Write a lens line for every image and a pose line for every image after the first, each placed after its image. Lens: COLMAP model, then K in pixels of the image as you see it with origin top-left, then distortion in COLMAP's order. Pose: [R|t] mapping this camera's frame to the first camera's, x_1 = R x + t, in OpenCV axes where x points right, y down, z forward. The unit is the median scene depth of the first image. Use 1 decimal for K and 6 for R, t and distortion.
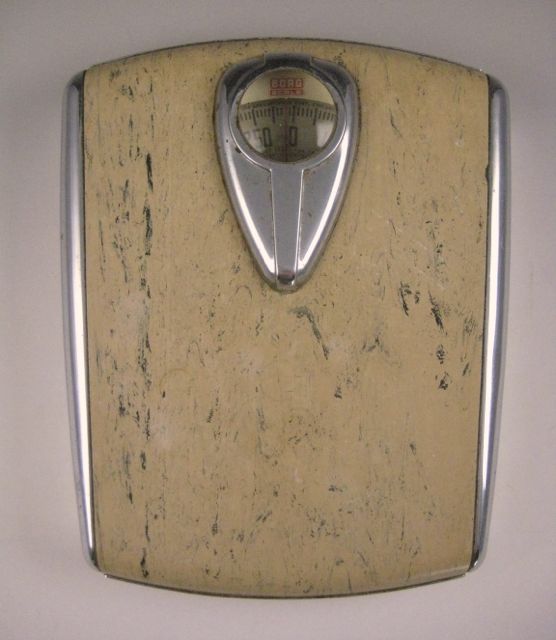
lens RADIAL K [[781.5, 0, 278.0], [0, 781.5, 320.0], [0, 0, 1]] dist [-0.124038, 0.007651]
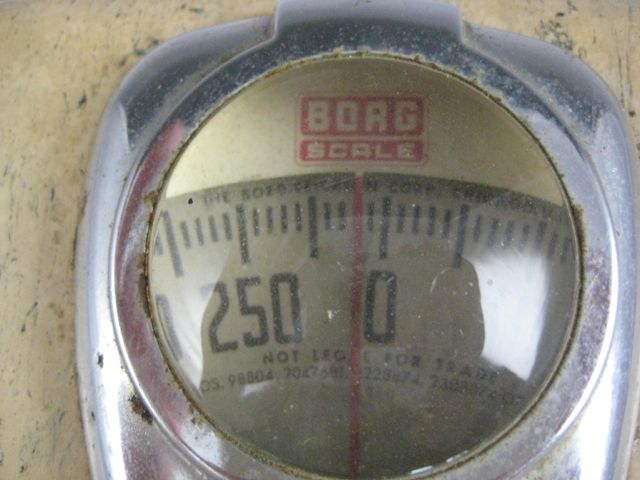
lens RADIAL K [[653.8, 0, 320.0], [0, 653.8, 240.0], [0, 0, 1]] dist [-0.135335, 0.000980]
pose [[0.998963, 0.021559, -0.040093, 0.008040], [-0.026276, 0.992290, -0.121121, -0.276249], [0.037173, 0.122049, 0.991828, 0.914066]]
